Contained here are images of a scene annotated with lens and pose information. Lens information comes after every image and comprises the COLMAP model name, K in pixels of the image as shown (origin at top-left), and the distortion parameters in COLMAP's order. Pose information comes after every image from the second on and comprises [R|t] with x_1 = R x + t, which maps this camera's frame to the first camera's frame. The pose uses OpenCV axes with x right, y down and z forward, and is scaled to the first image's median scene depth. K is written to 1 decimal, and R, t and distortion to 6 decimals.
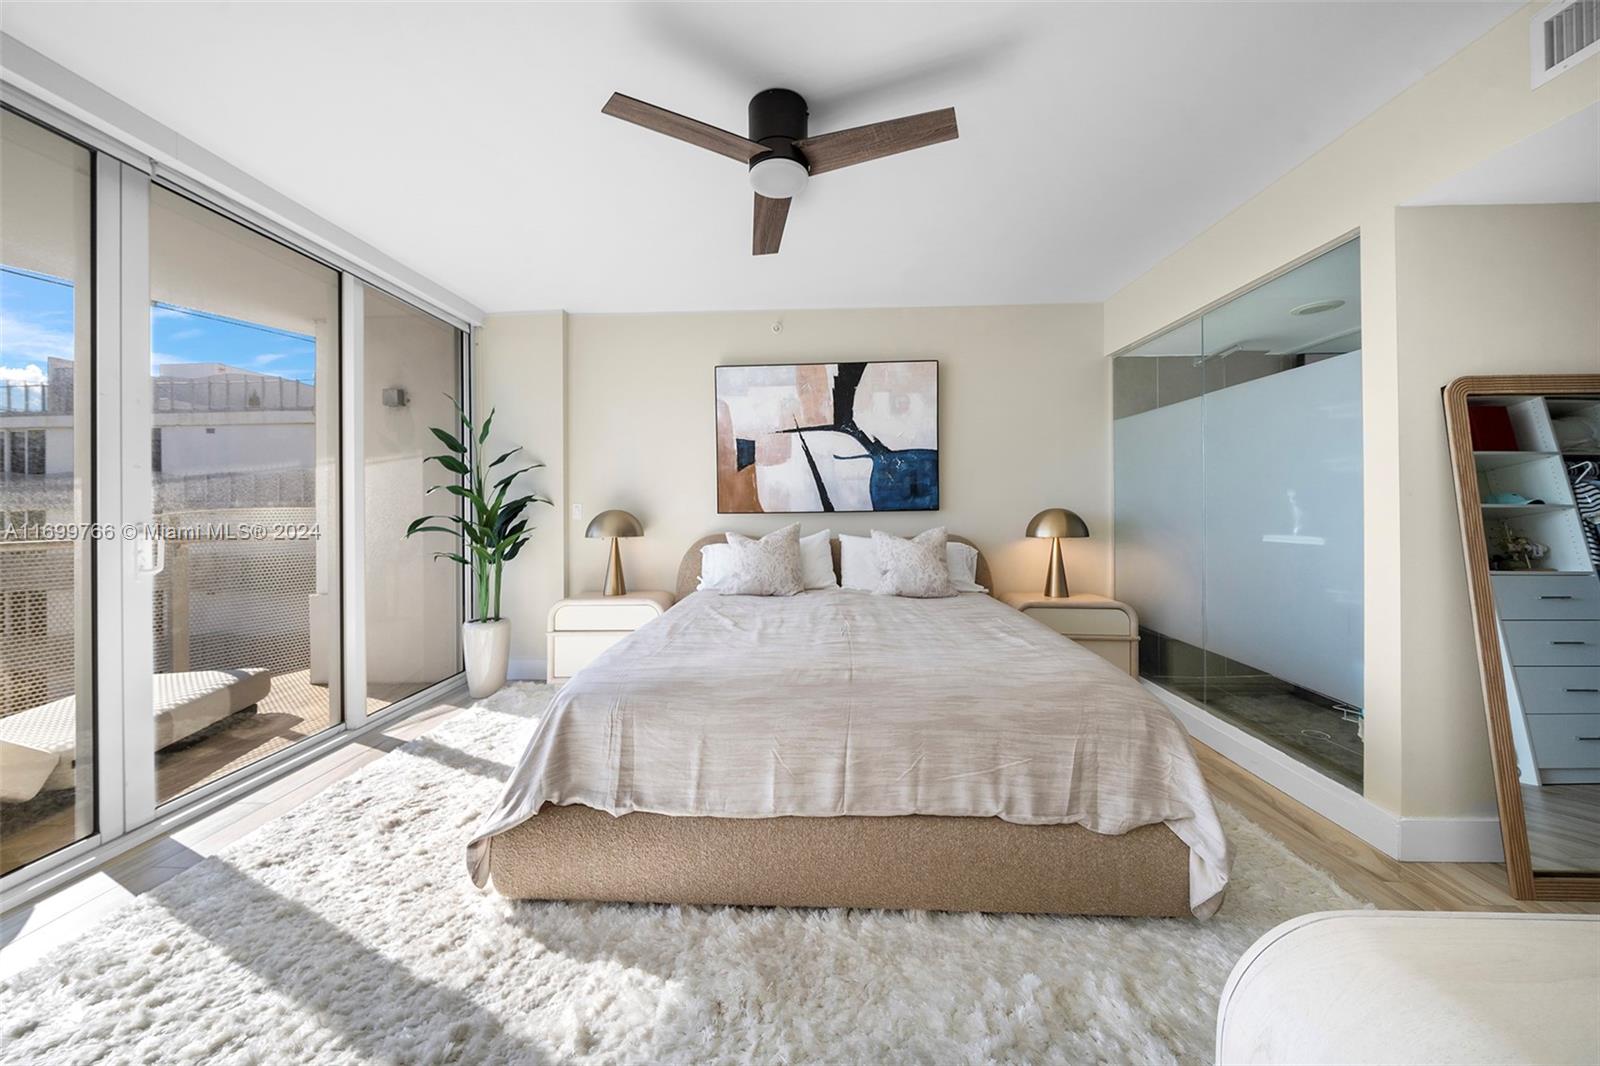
lens RADIAL K [[561.8, 0, 794.4], [0, 561.8, 506.7], [0, 0, 1]] dist [-0.004328, -0.000885]
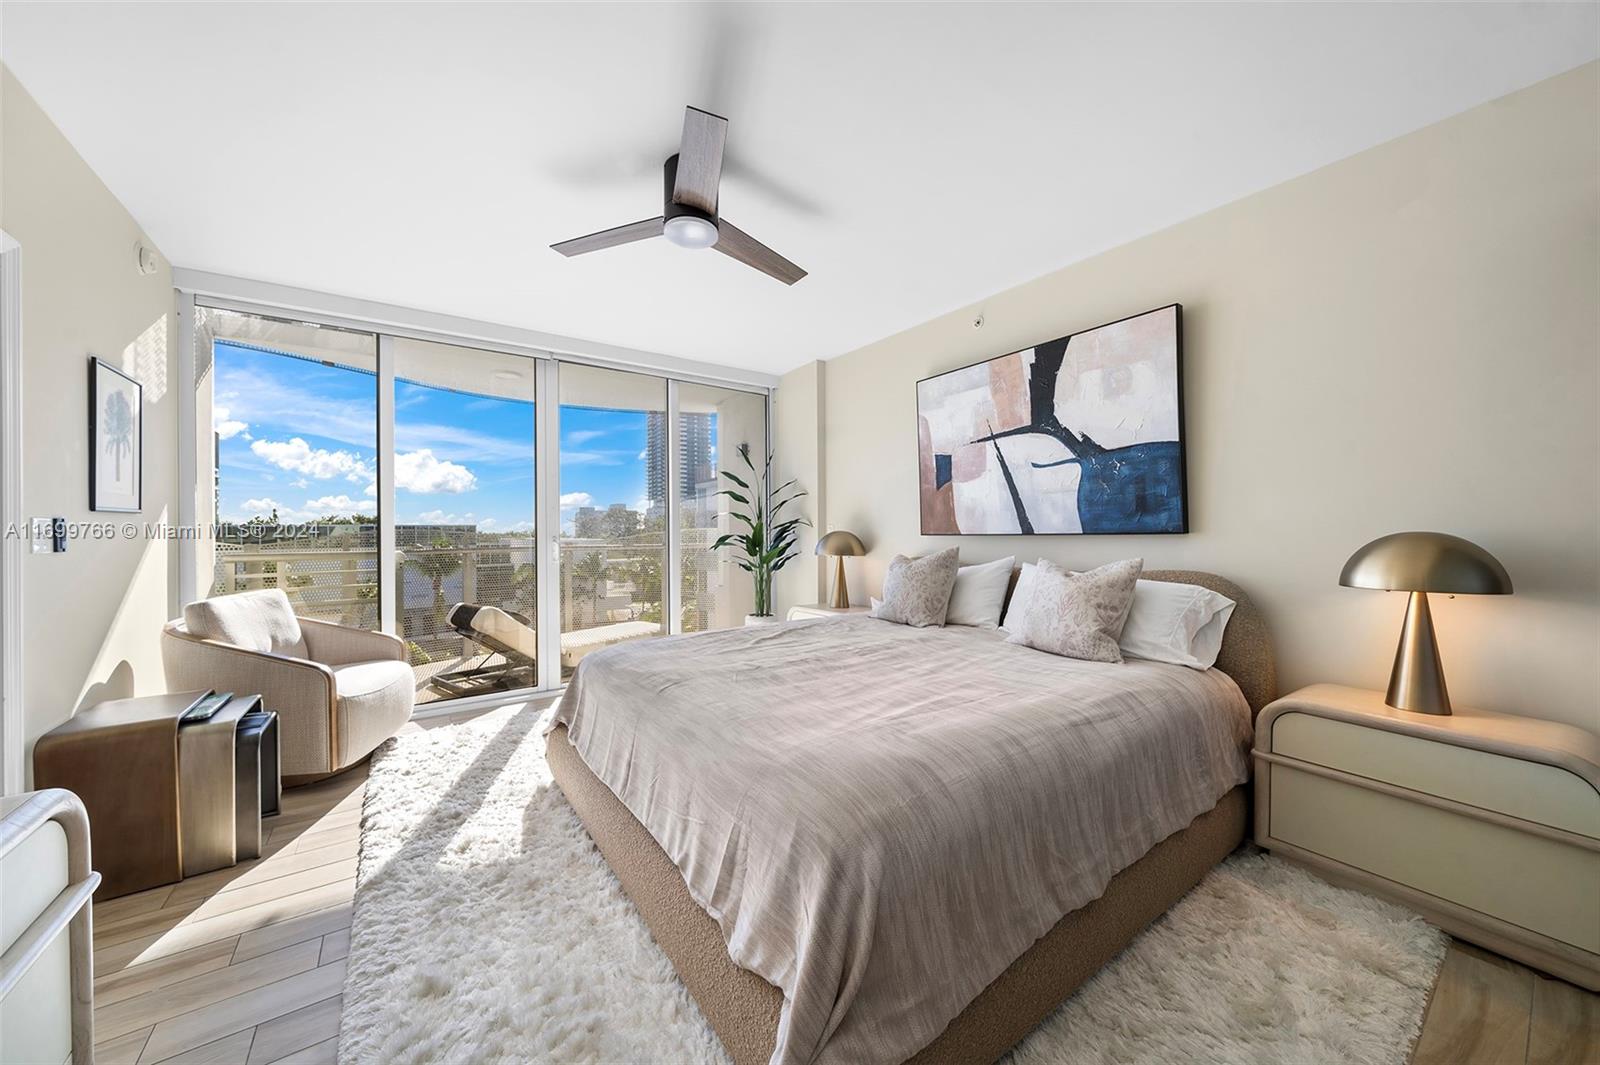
lens RADIAL K [[561.8, 0, 788.0], [0, 561.8, 529.7], [0, 0, 1]] dist [-0.004328, -0.000885]
pose [[0.606198, 0.003153, -0.795308, 0.494186], [0.000918, 0.999989, 0.004665, -0.001904], [0.795313, -0.003558, 0.606188, 0.243419]]
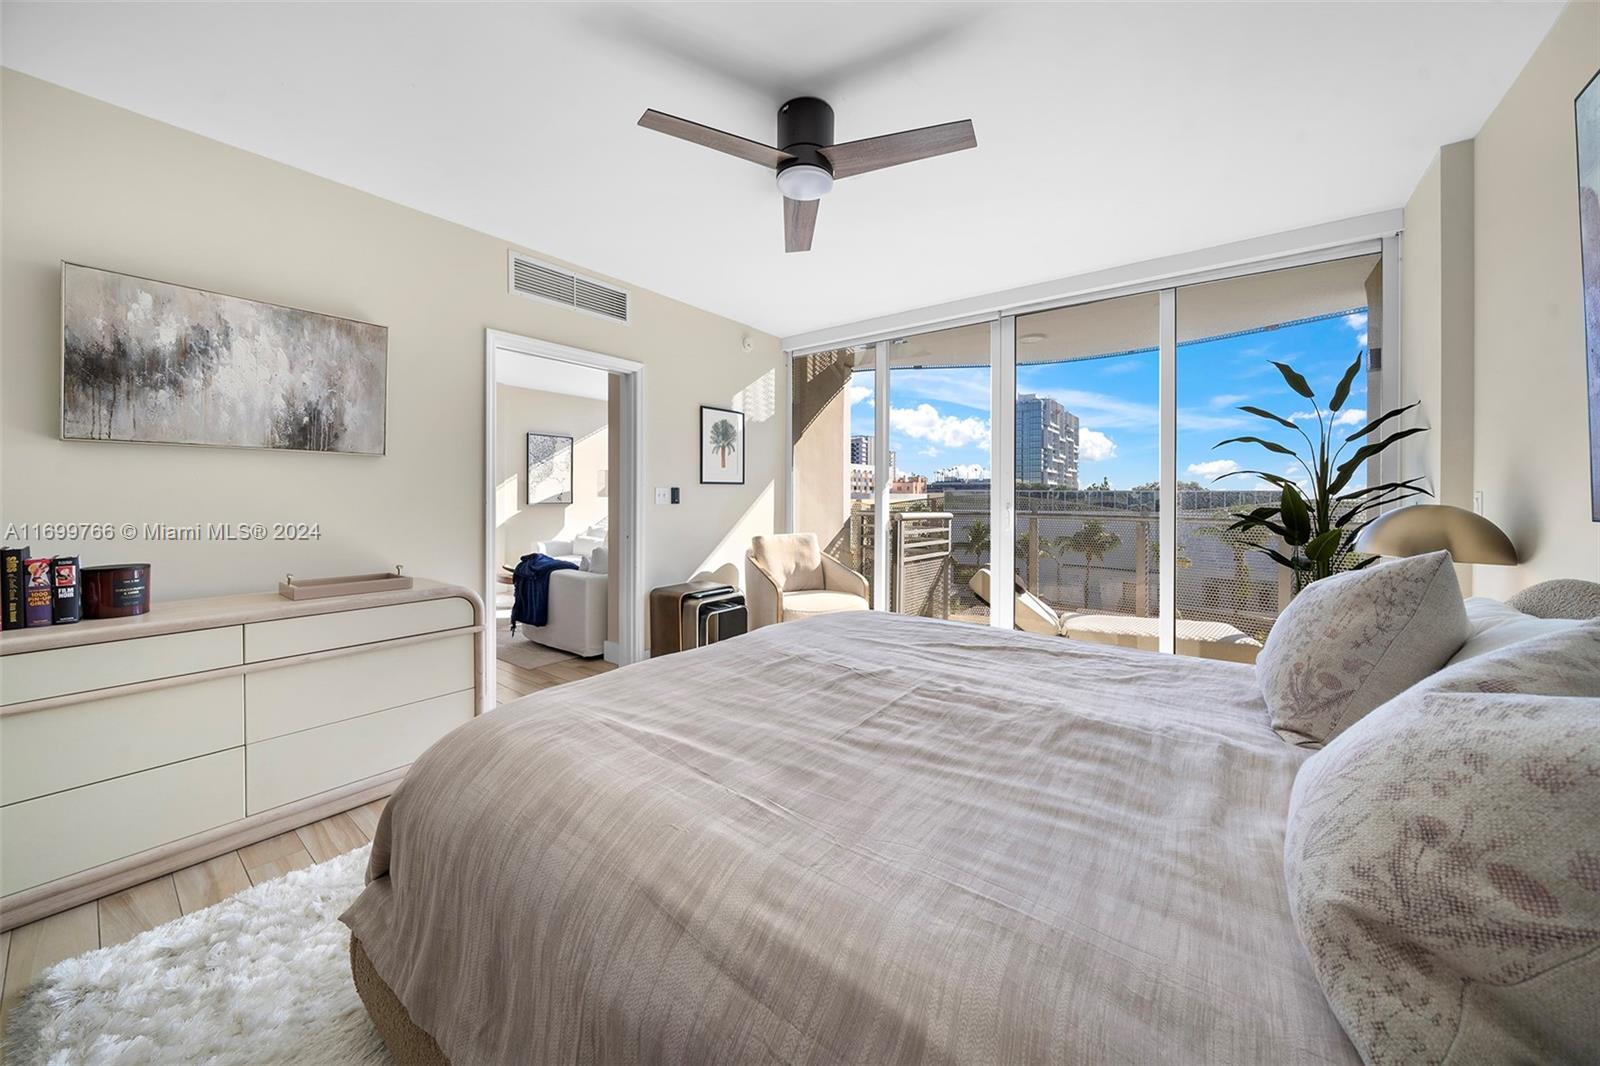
lens RADIAL K [[561.8, 0, 793.6], [0, 561.8, 495.3], [0, 0, 1]] dist [-0.004328, -0.000885]
pose [[-0.578288, 0.003034, -0.815827, 0.431835], [-0.004712, 0.999964, 0.007059, -0.004013], [0.815819, 0.007926, -0.578253, 0.805023]]
